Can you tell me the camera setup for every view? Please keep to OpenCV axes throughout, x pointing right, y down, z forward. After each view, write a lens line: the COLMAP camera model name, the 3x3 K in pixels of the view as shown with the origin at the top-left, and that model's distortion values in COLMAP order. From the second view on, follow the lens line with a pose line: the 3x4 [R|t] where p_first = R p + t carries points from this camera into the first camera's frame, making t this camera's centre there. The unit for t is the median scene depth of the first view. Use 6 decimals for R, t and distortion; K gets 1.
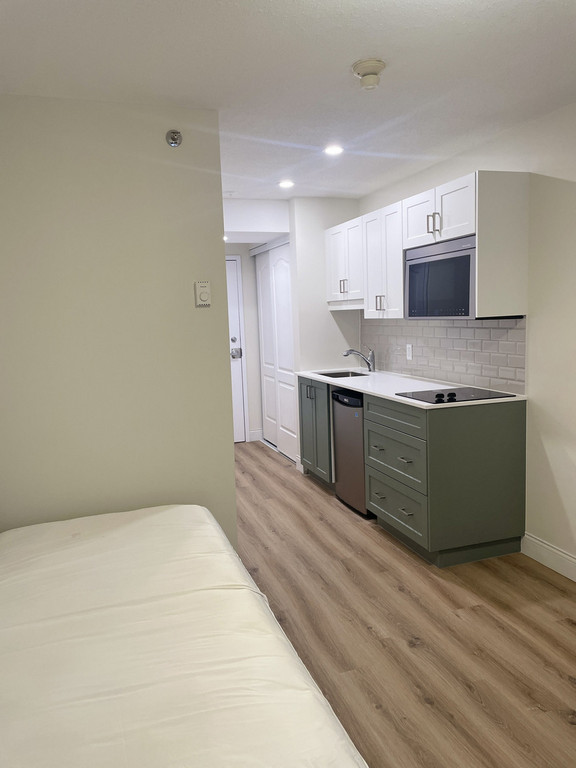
lens RADIAL K [[576.7, 0, 287.8], [0, 576.7, 379.4], [0, 0, 1]] dist [0.077443, -0.084487]
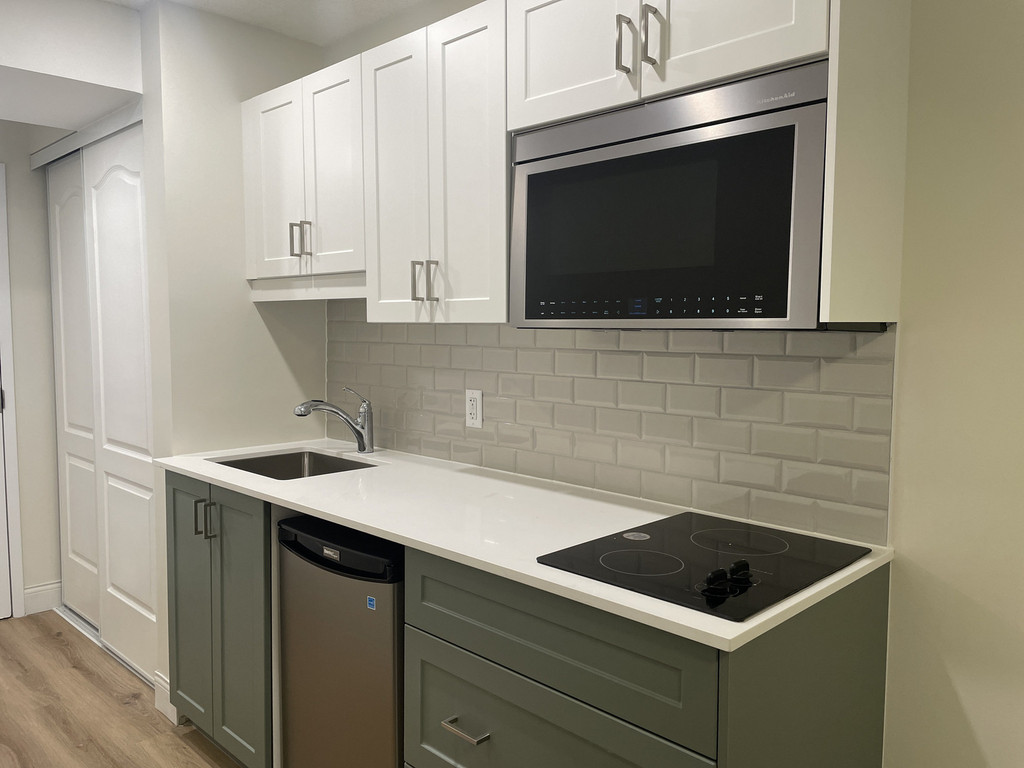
lens RADIAL K [[769.0, 0, 513.0], [0, 769.0, 373.4], [0, 0, 1]] dist [0.077443, -0.084487]
pose [[0.893802, 0.008875, 0.448375, -0.011326], [0.016880, 0.998430, -0.053412, -0.050260], [-0.448145, 0.055309, 0.892248, 0.591283]]
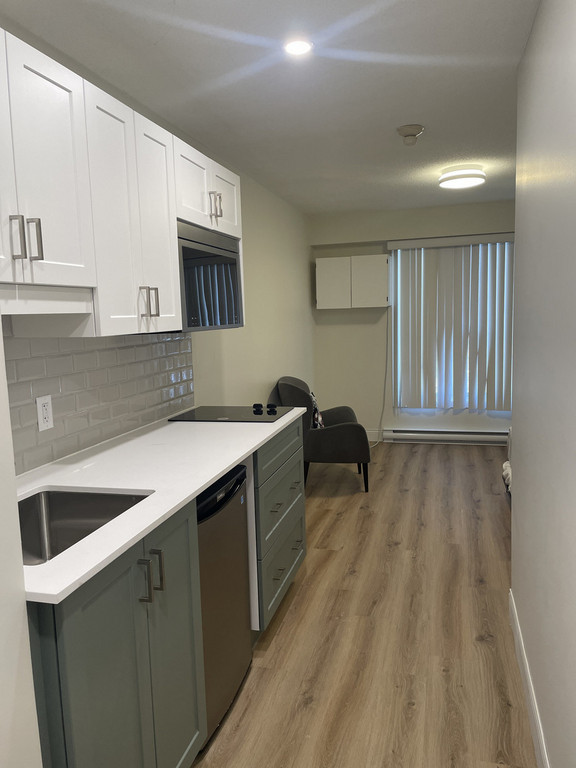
lens RADIAL K [[576.7, 0, 289.7], [0, 576.7, 381.2], [0, 0, 1]] dist [0.077443, -0.084487]
pose [[-0.828973, -0.011237, 0.559175, -0.243610], [0.118196, 0.973697, 0.194792, -0.163395], [-0.546656, 0.227569, -0.805841, 1.487386]]
